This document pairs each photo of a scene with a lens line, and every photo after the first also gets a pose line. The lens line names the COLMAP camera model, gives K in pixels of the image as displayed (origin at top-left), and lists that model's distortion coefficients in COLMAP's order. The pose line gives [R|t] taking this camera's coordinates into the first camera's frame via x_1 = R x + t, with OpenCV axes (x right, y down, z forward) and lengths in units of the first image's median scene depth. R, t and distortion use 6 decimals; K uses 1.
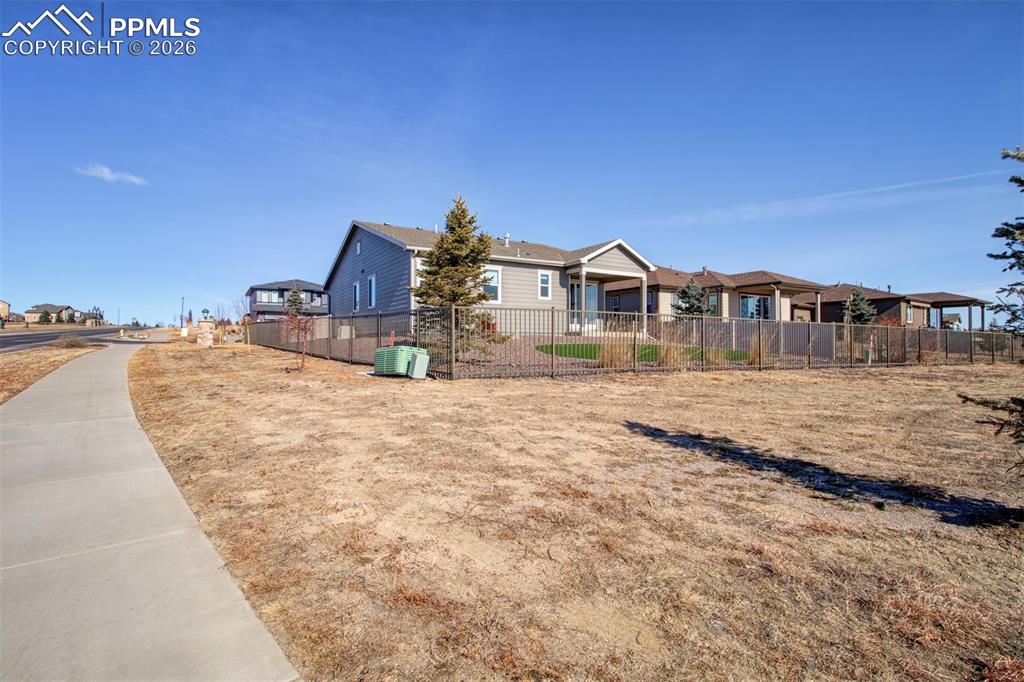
lens RADIAL K [[477.1, 0, 514.5], [0, 477.1, 342.4], [0, 0, 1]] dist [-0.003348, -0.000976]
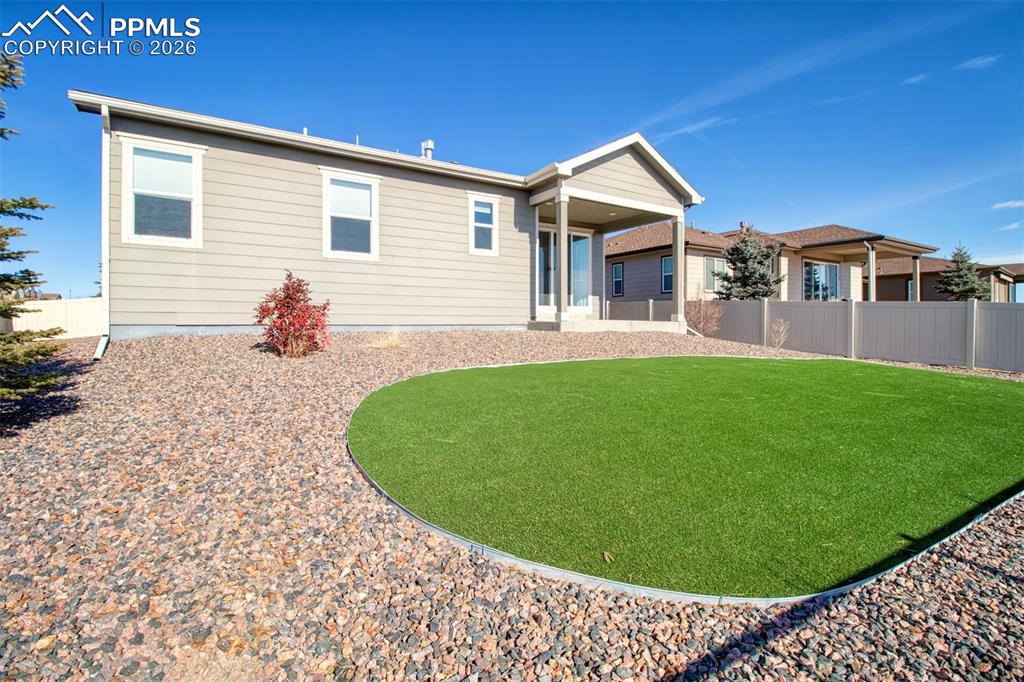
lens RADIAL K [[477.1, 0, 521.9], [0, 477.1, 331.6], [0, 0, 1]] dist [-0.003348, -0.000976]
pose [[0.999112, -0.004233, 0.041915, 0.079727], [0.003436, 0.999812, 0.019067, -0.021321], [-0.041987, -0.018906, 0.998939, 0.506717]]
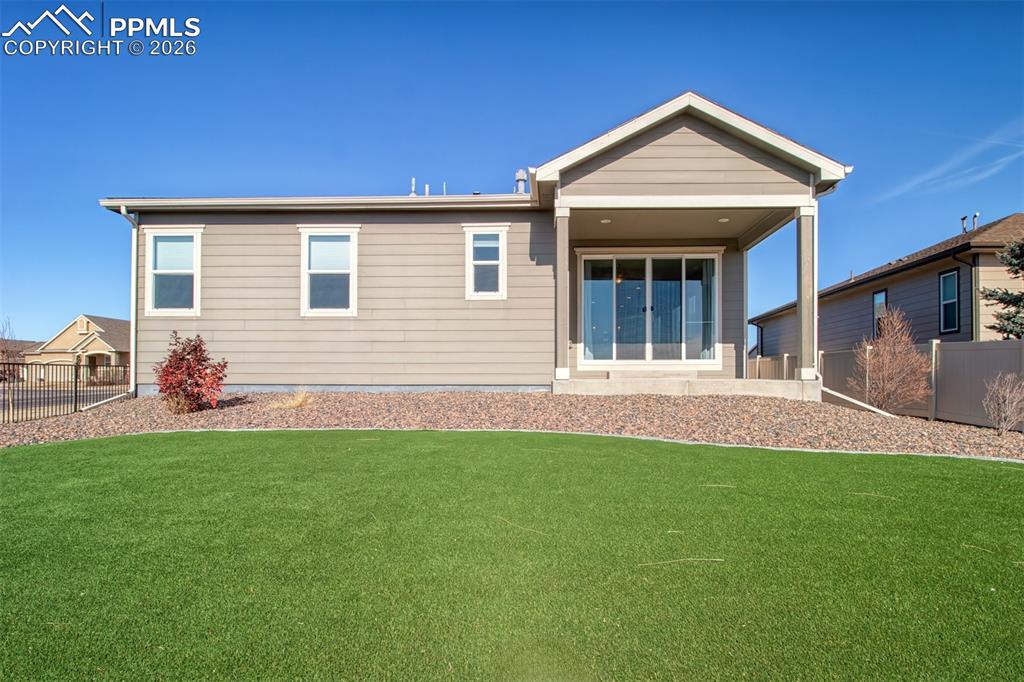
lens RADIAL K [[529.1, 0, 536.5], [0, 529.1, 377.1], [0, 0, 1]] dist [-0.008788, 0.003138]
pose [[0.852742, -0.011464, -0.522207, 0.316596], [0.003674, 0.999866, -0.015951, -0.018777], [0.522320, 0.011684, 0.852670, 0.640860]]
